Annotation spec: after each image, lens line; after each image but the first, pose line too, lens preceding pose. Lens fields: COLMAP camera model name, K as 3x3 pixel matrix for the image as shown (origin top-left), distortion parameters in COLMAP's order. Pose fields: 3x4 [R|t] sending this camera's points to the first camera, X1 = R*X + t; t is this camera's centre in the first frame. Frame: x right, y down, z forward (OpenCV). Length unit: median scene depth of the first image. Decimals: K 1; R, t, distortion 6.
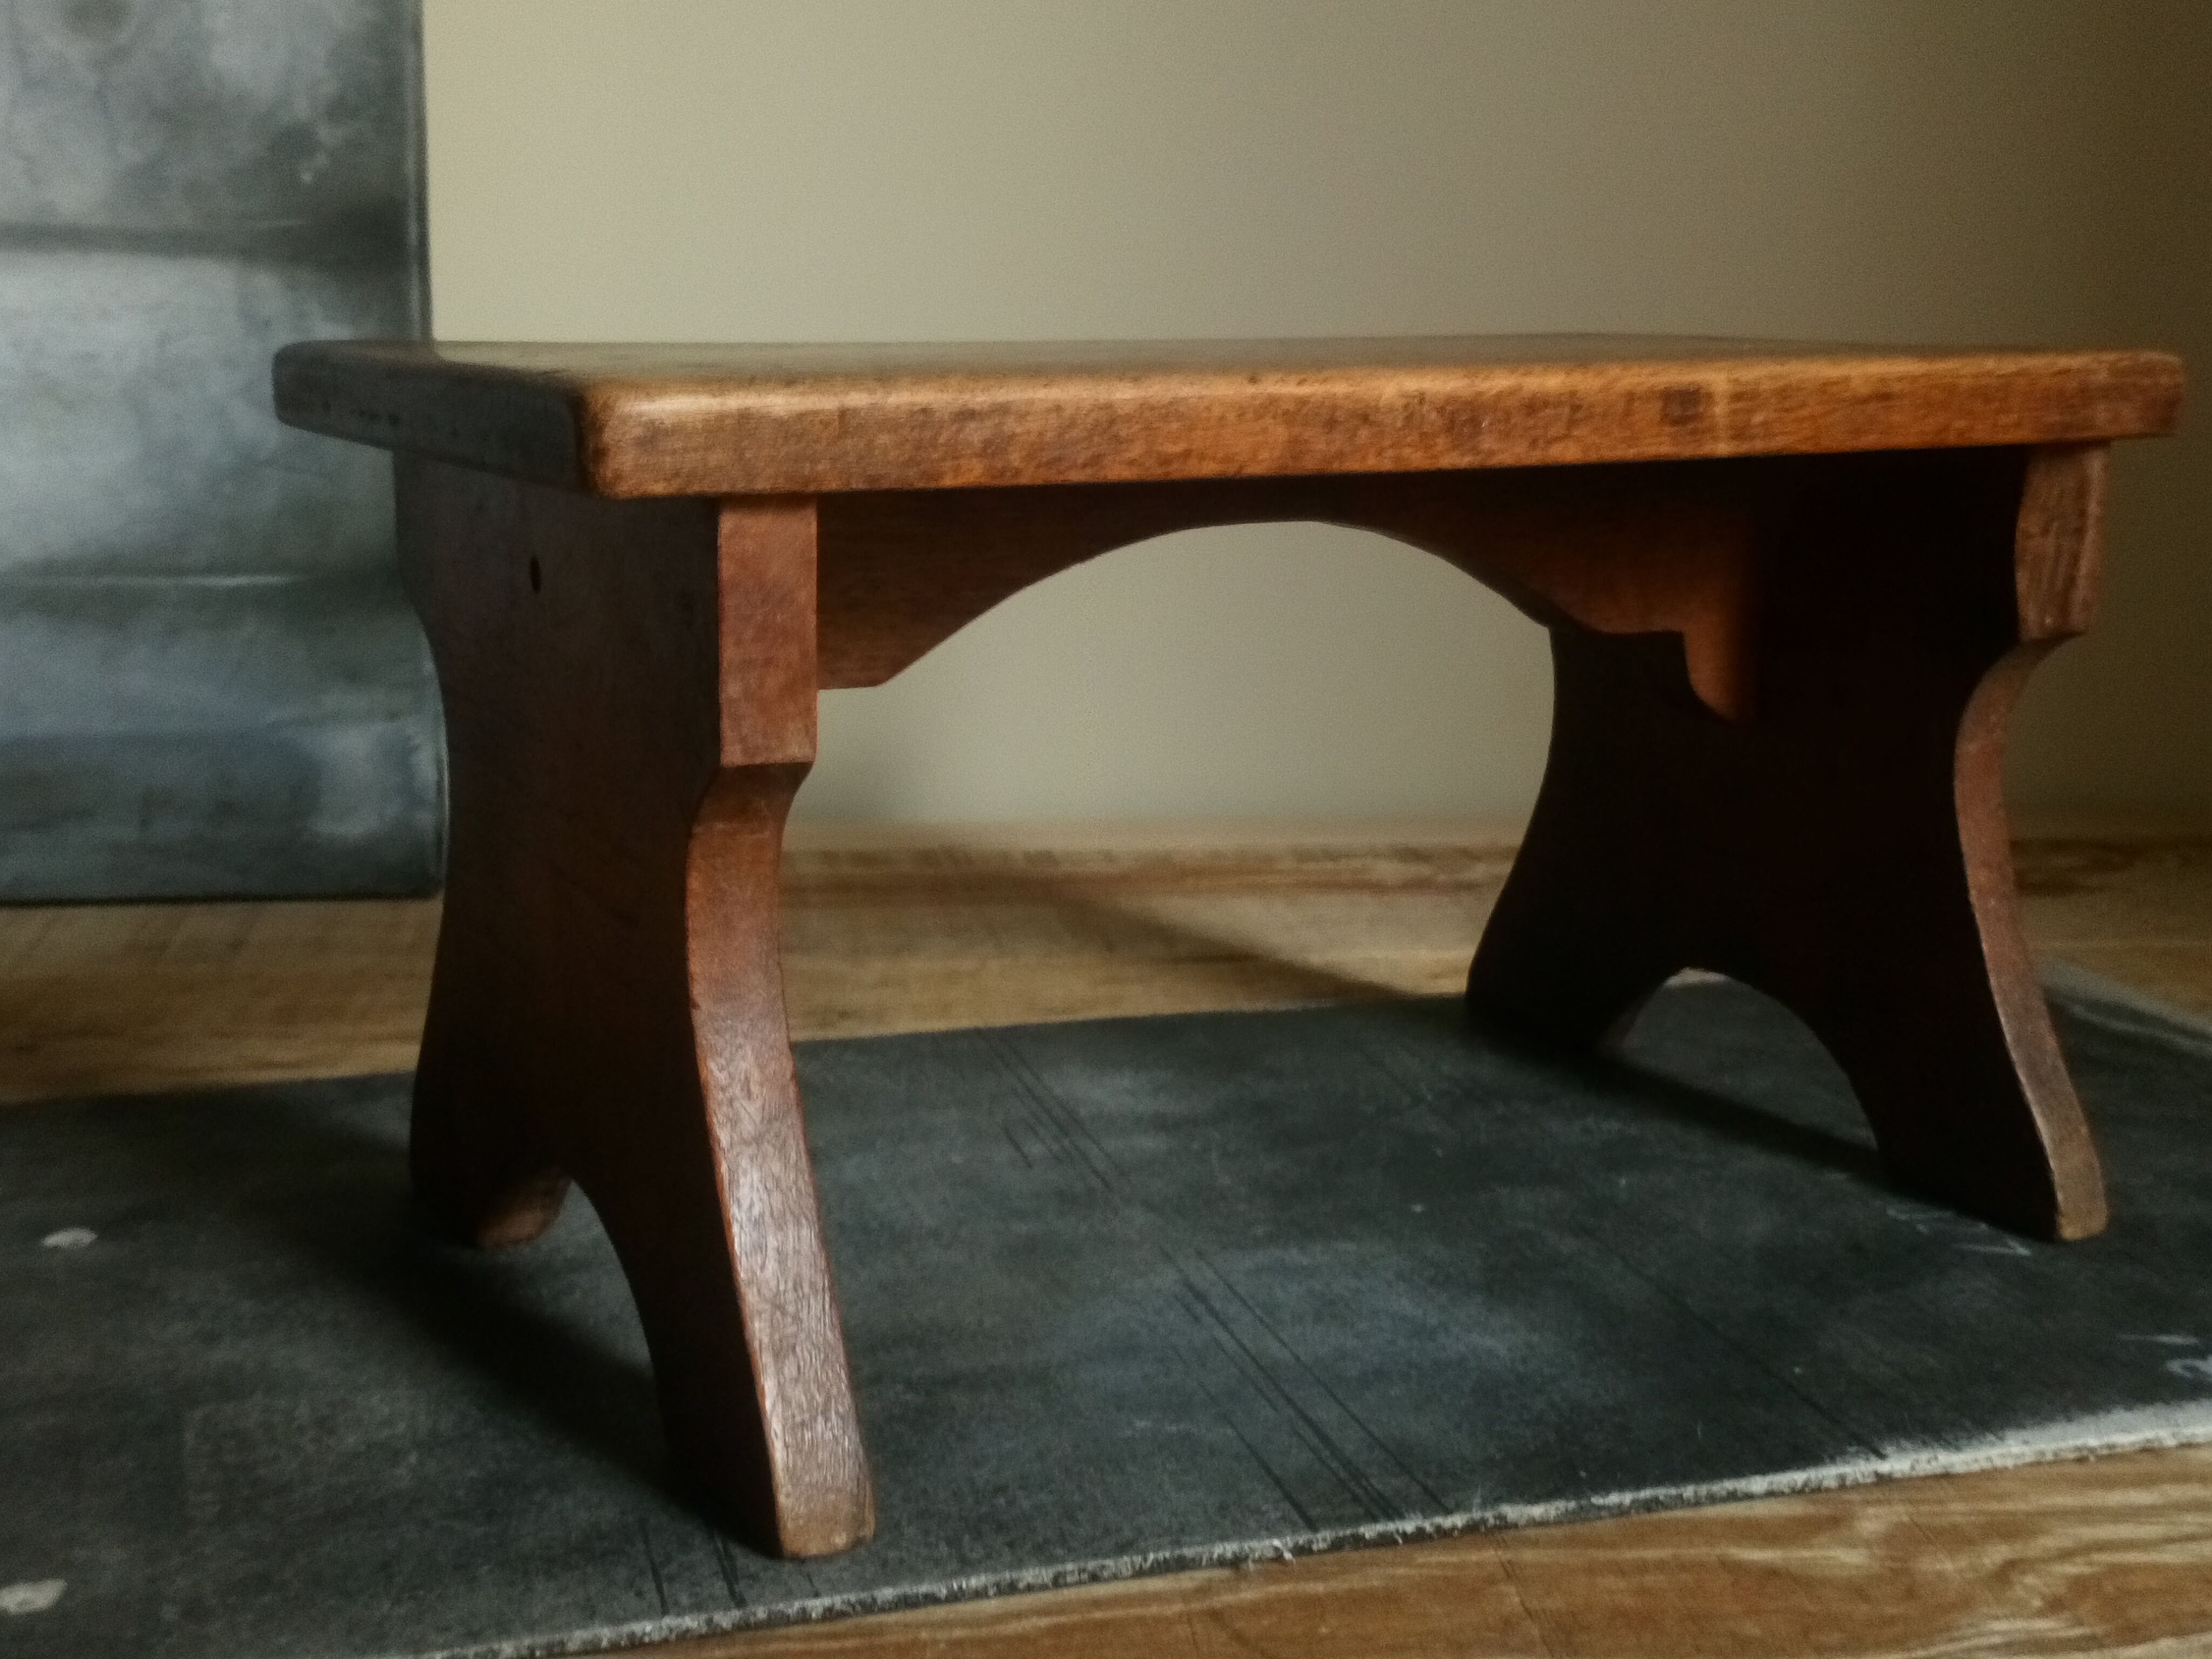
lens RADIAL K [[2719.8, 0, 1109.5], [0, 2719.8, 765.6], [0, 0, 1]] dist [0.134295, -0.311461]
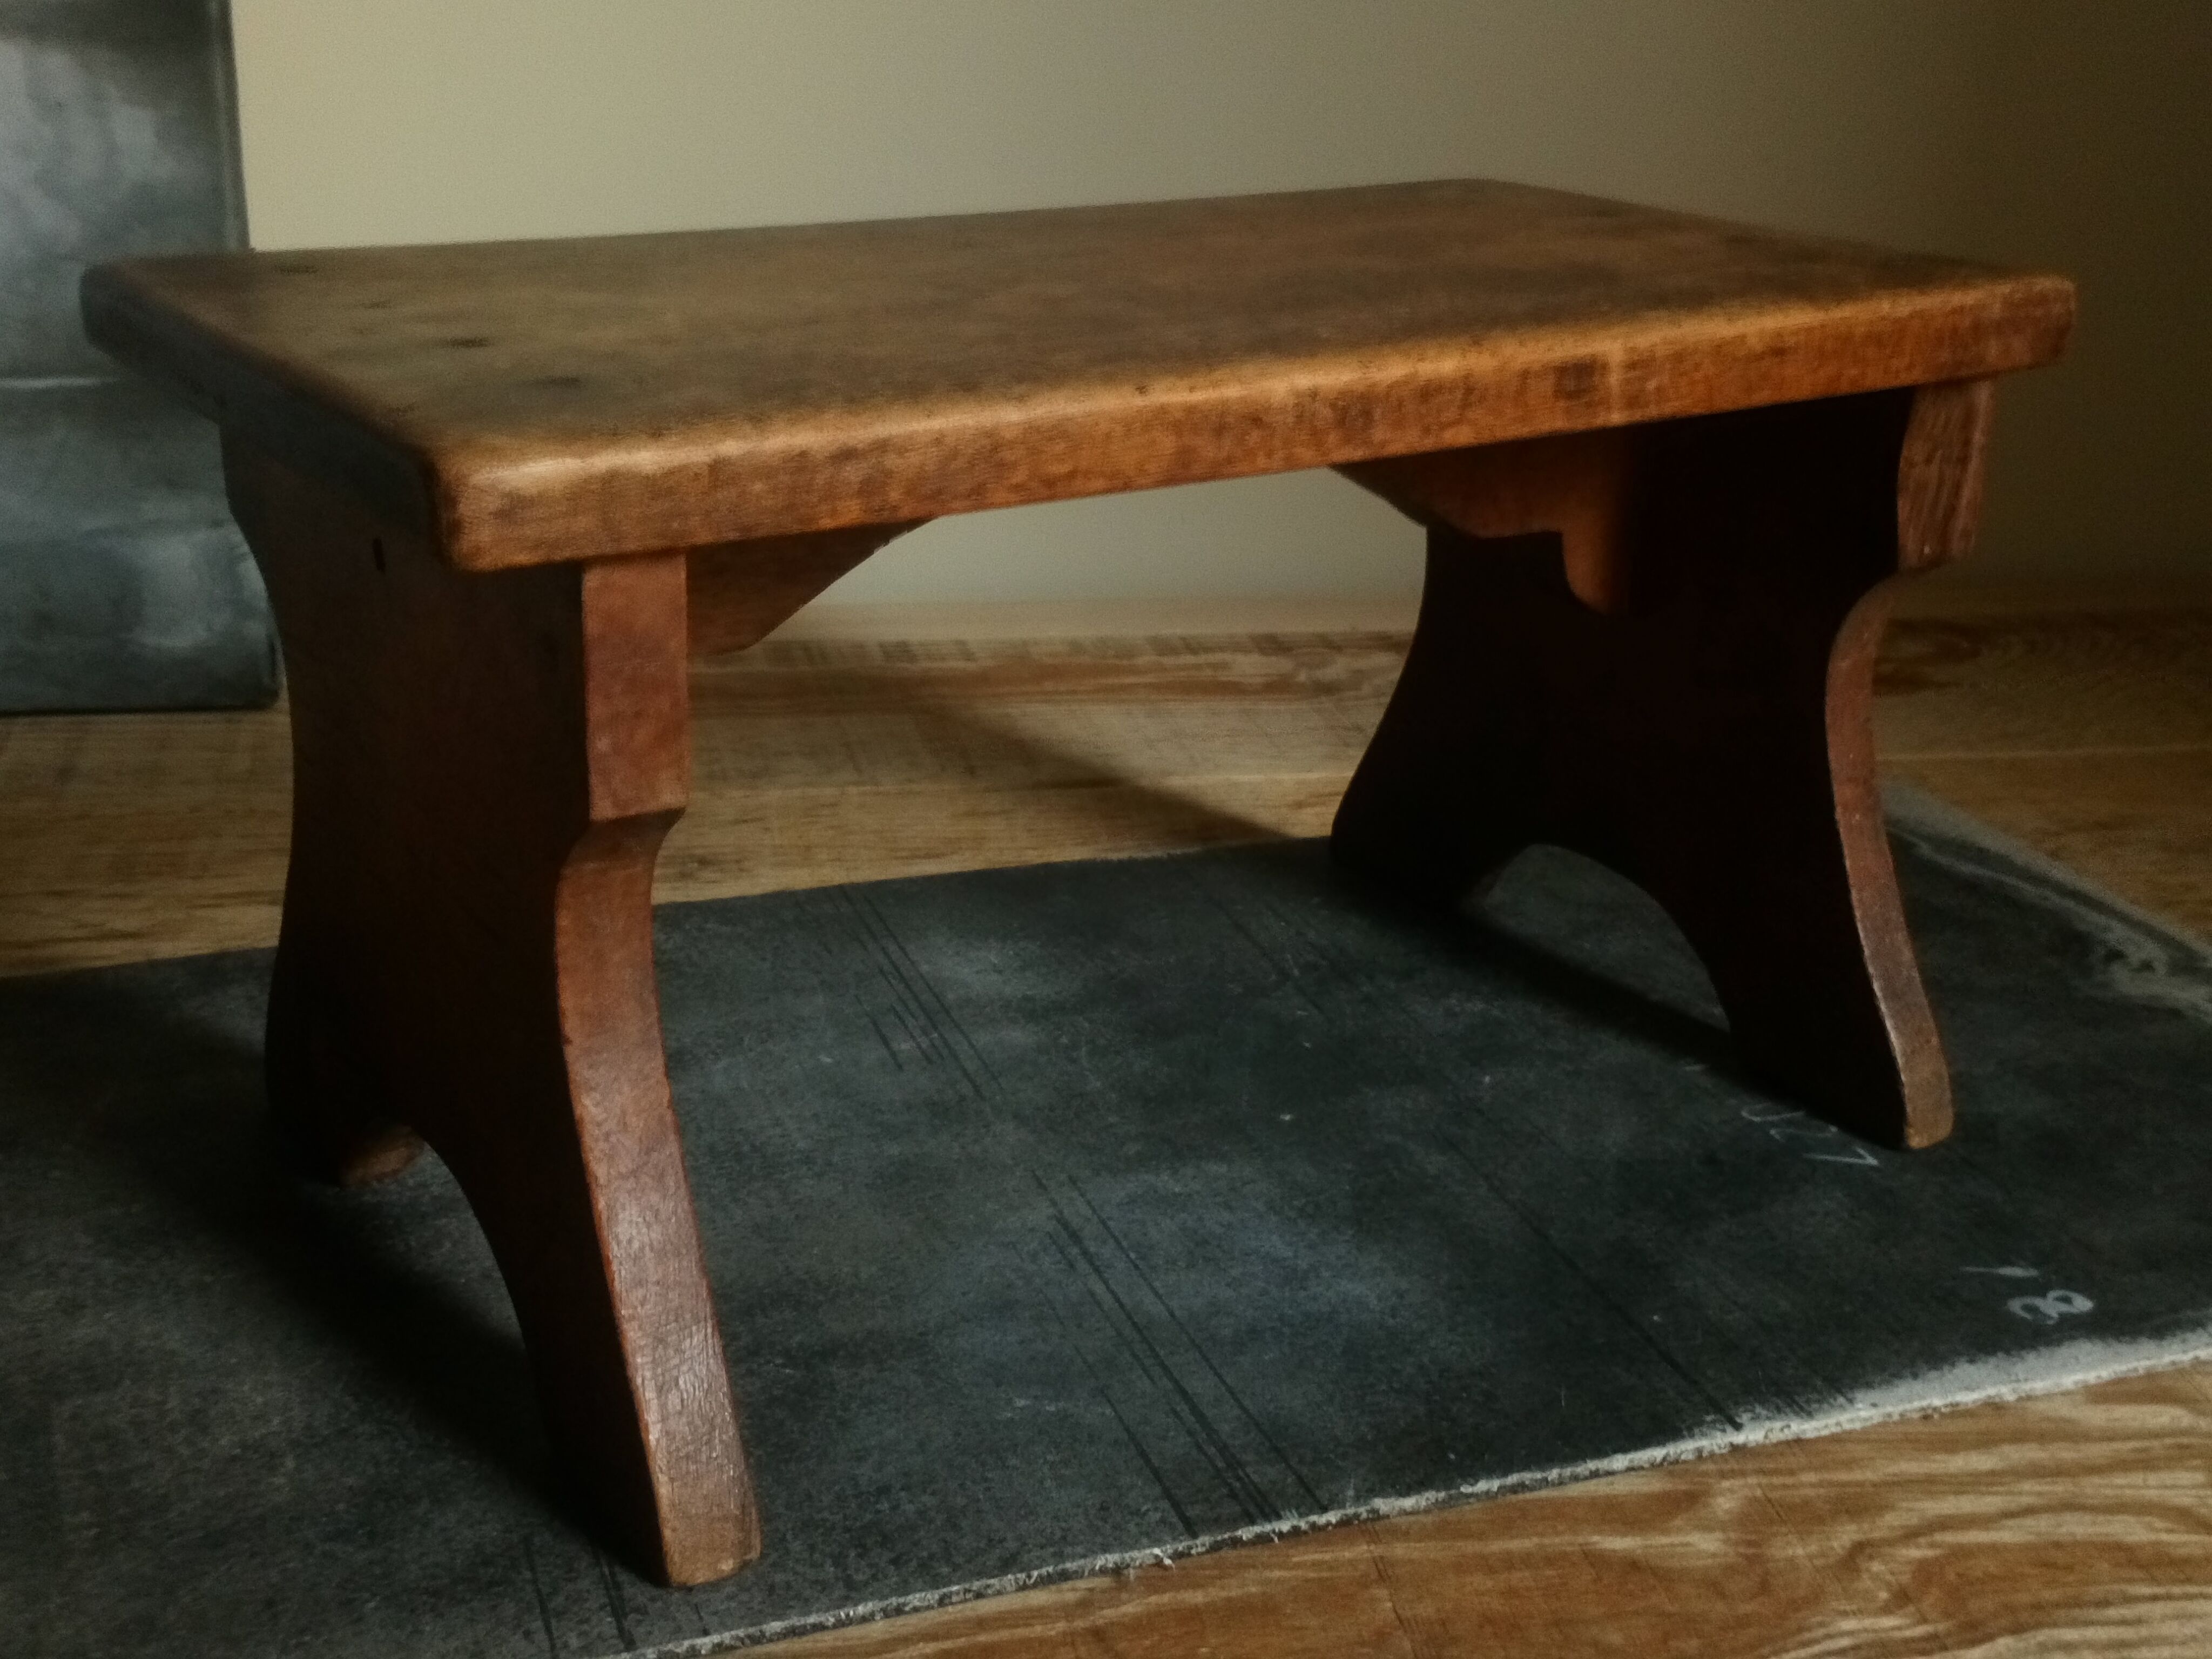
lens RADIAL K [[2728.1, 0, 1119.9], [0, 2728.1, 768.3], [0, 0, 1]] dist [0.131315, -0.295635]
pose [[0.997967, -0.003823, 0.063623, -0.015979], [-0.005877, 0.988428, 0.151577, -0.151345], [-0.063466, -0.151642, 0.986396, 0.032150]]
